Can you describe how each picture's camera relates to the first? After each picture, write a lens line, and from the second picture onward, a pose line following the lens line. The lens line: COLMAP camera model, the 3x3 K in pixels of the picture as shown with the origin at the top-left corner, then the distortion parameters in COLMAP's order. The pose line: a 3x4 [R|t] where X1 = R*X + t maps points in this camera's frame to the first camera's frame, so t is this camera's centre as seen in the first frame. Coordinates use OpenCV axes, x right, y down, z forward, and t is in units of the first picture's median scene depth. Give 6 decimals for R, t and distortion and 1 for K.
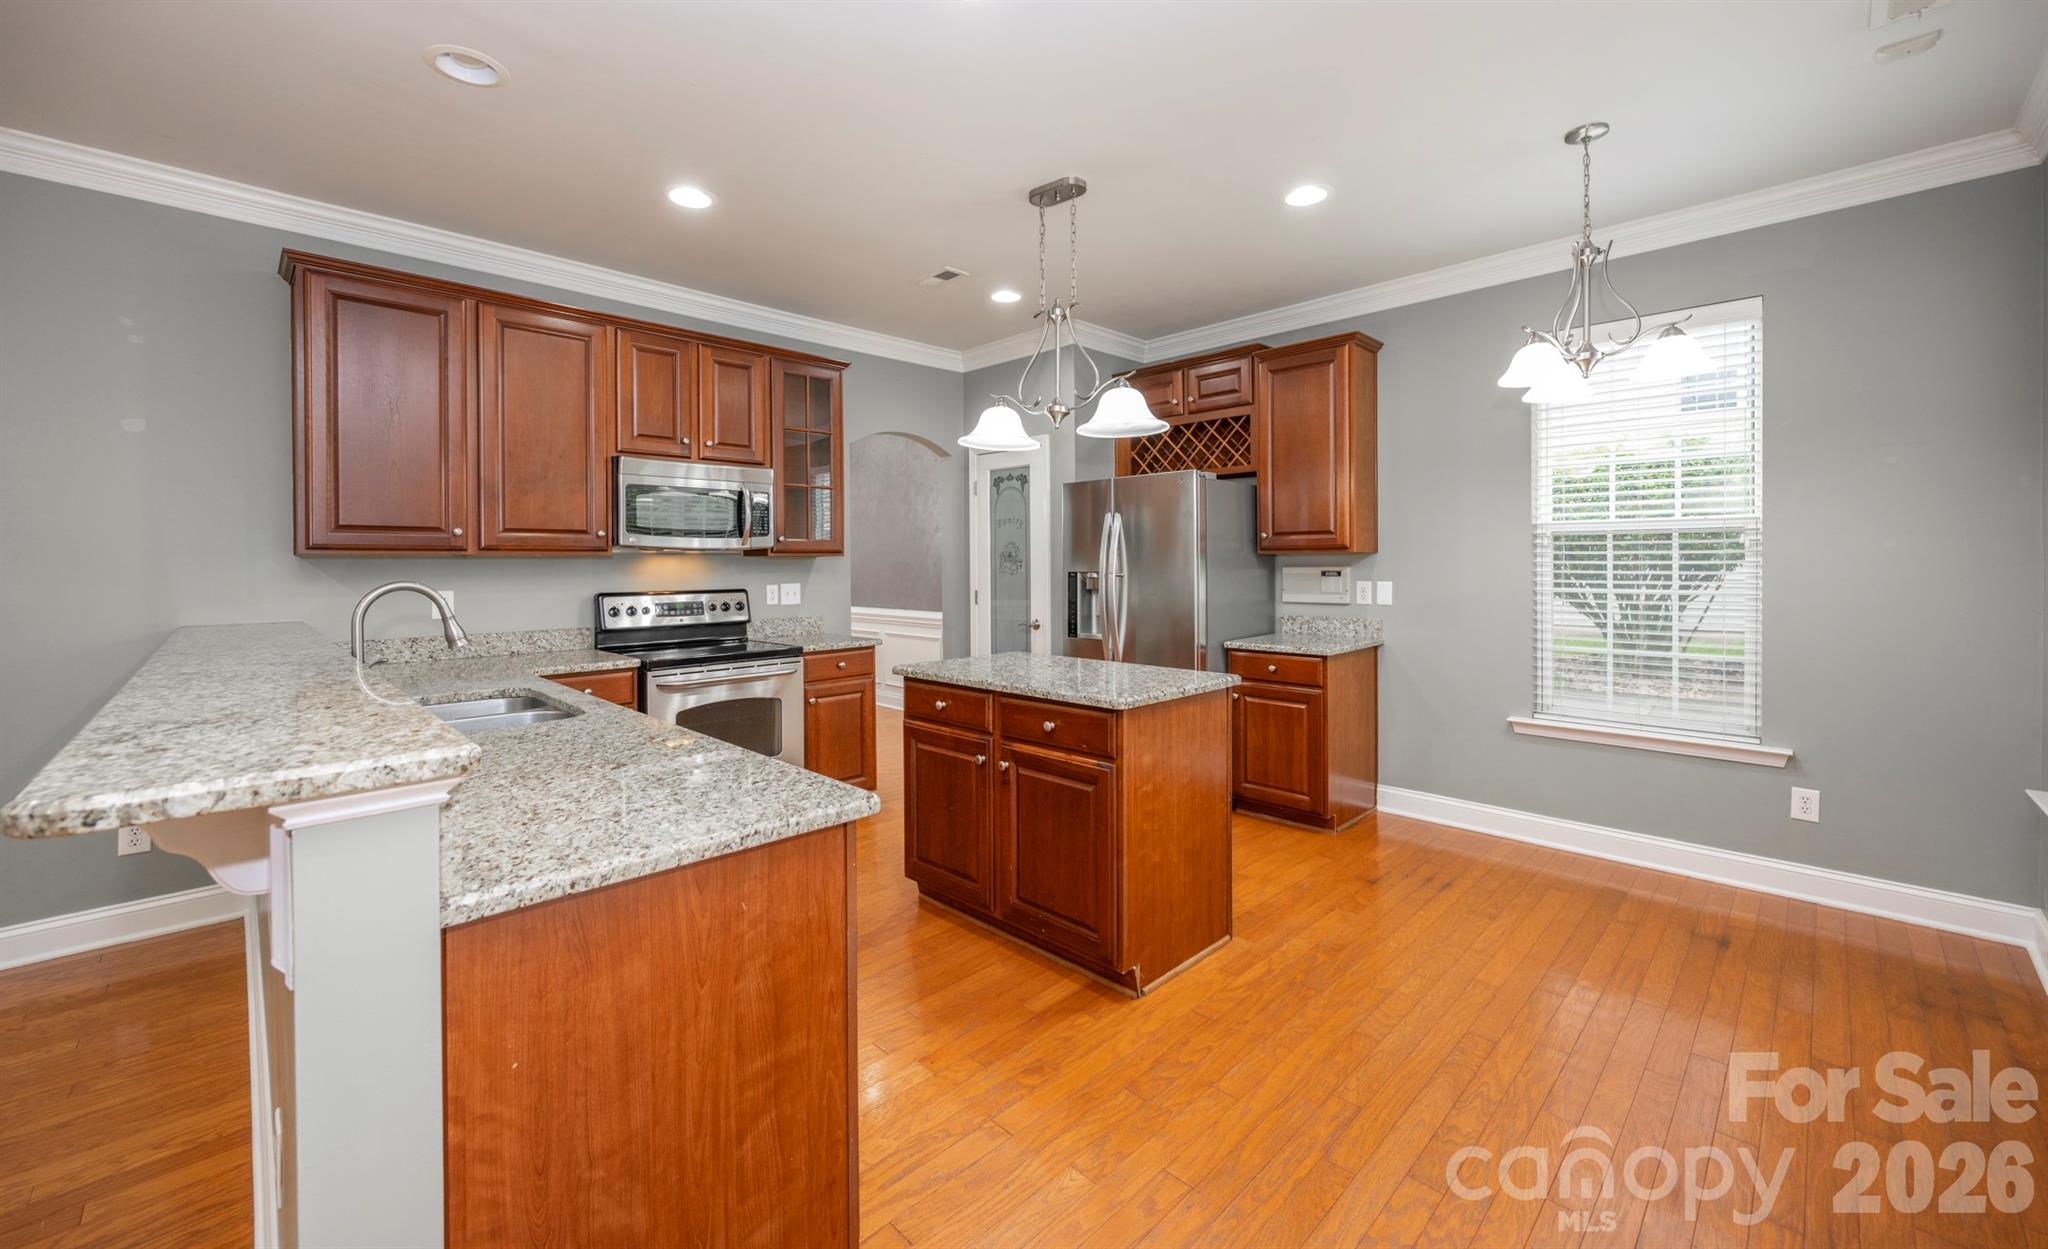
lens RADIAL K [[803.1, 0, 1038.5], [0, 803.1, 570.5], [0, 0, 1]] dist [0.025734, 0.000008]
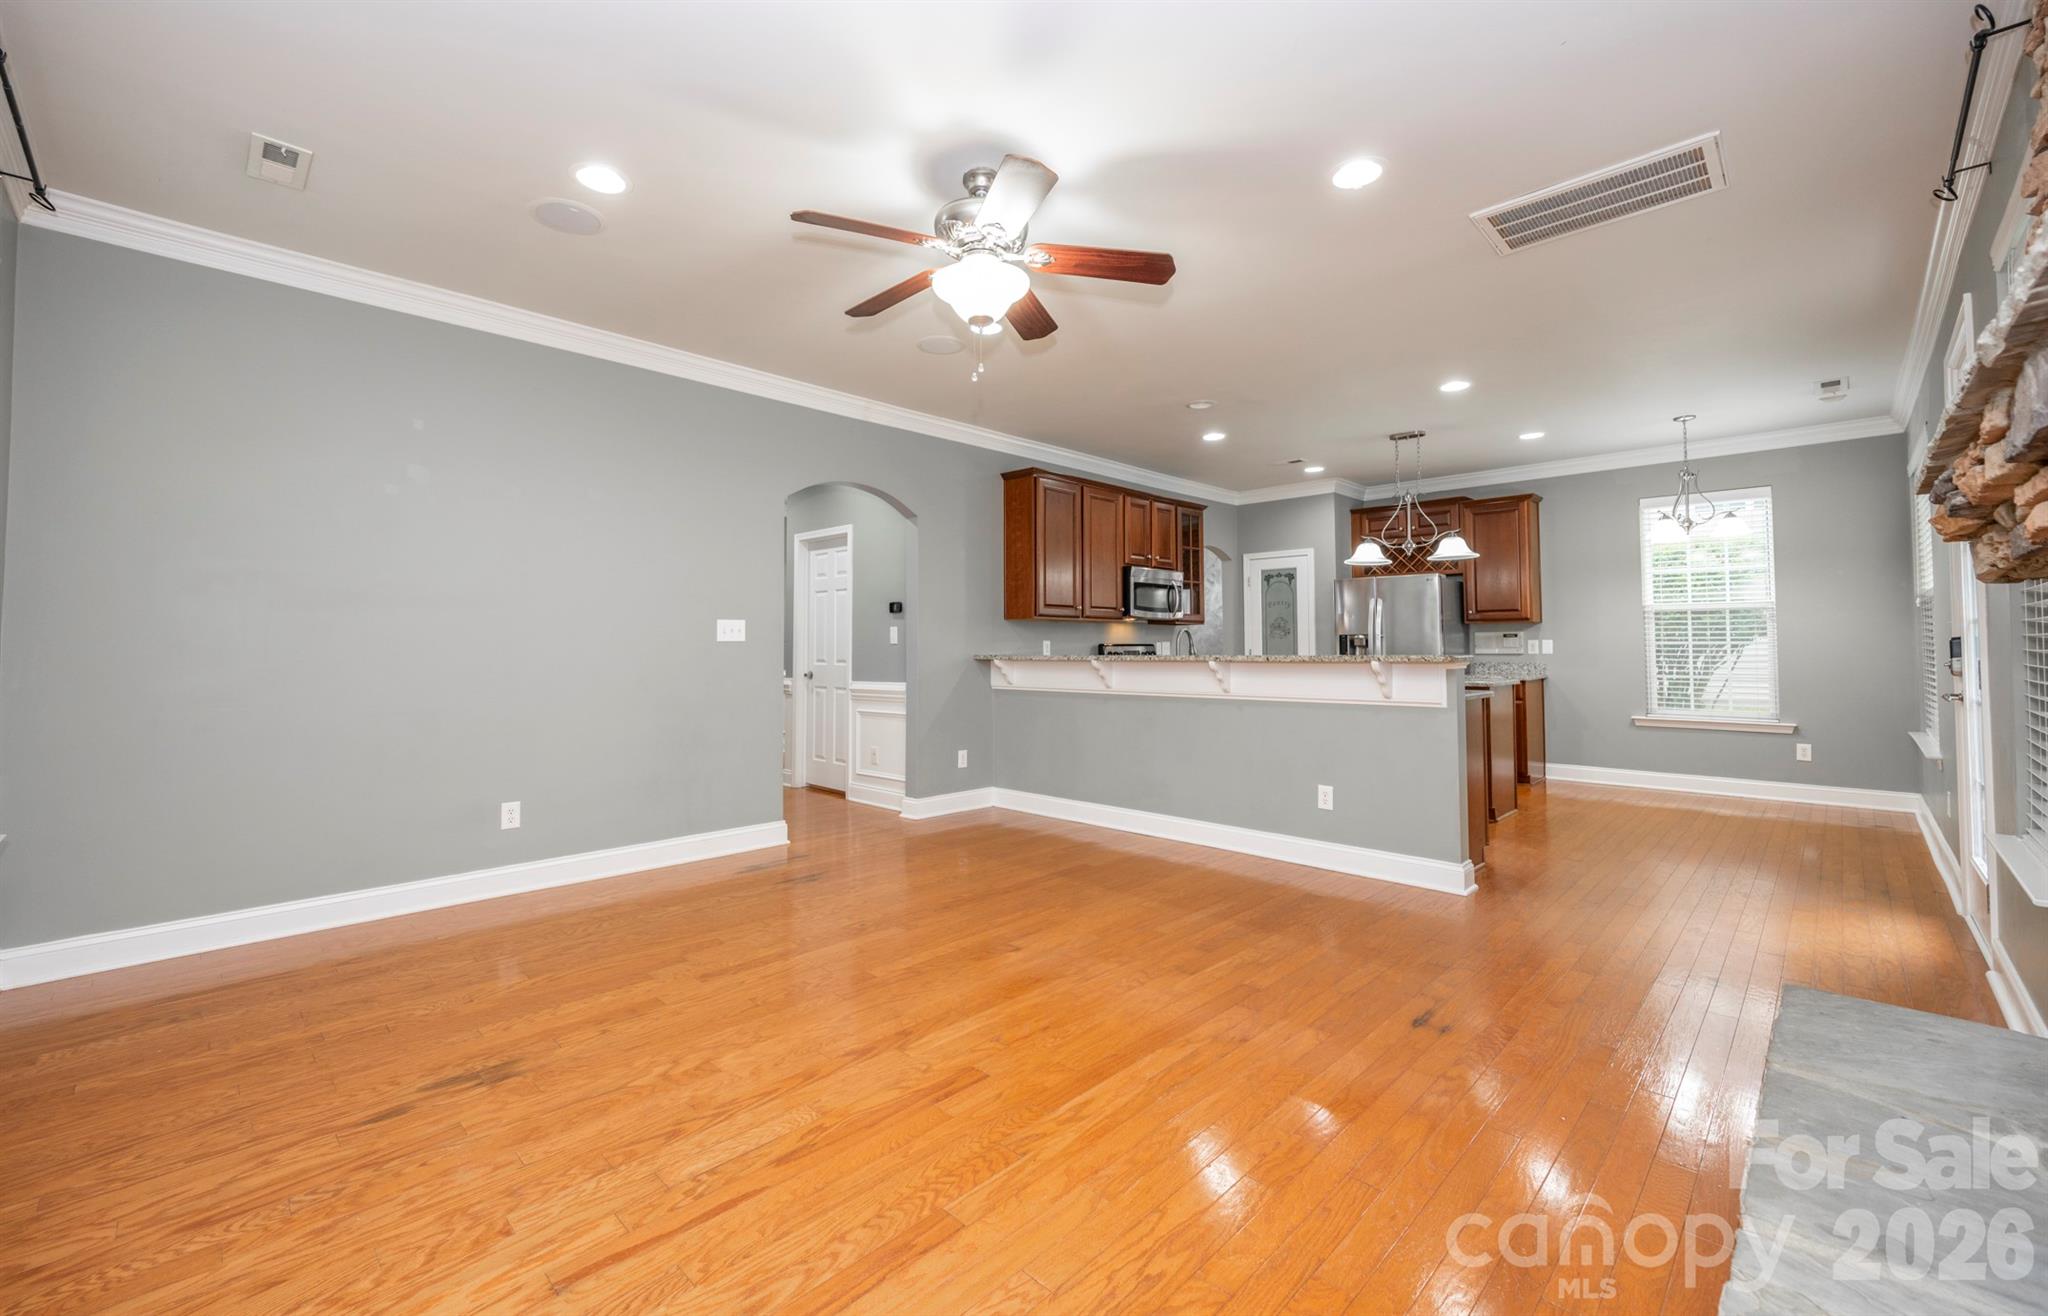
lens RADIAL K [[834.2, 0, 990.7], [0, 834.2, 626.5], [0, 0, 1]] dist [0.012696, 0.000058]
pose [[0.999999, 0.001524, 0.000554, -0.770082], [-0.001503, 0.999352, -0.035958, 0.053798], [-0.000608, 0.035957, 0.999353, -0.778435]]
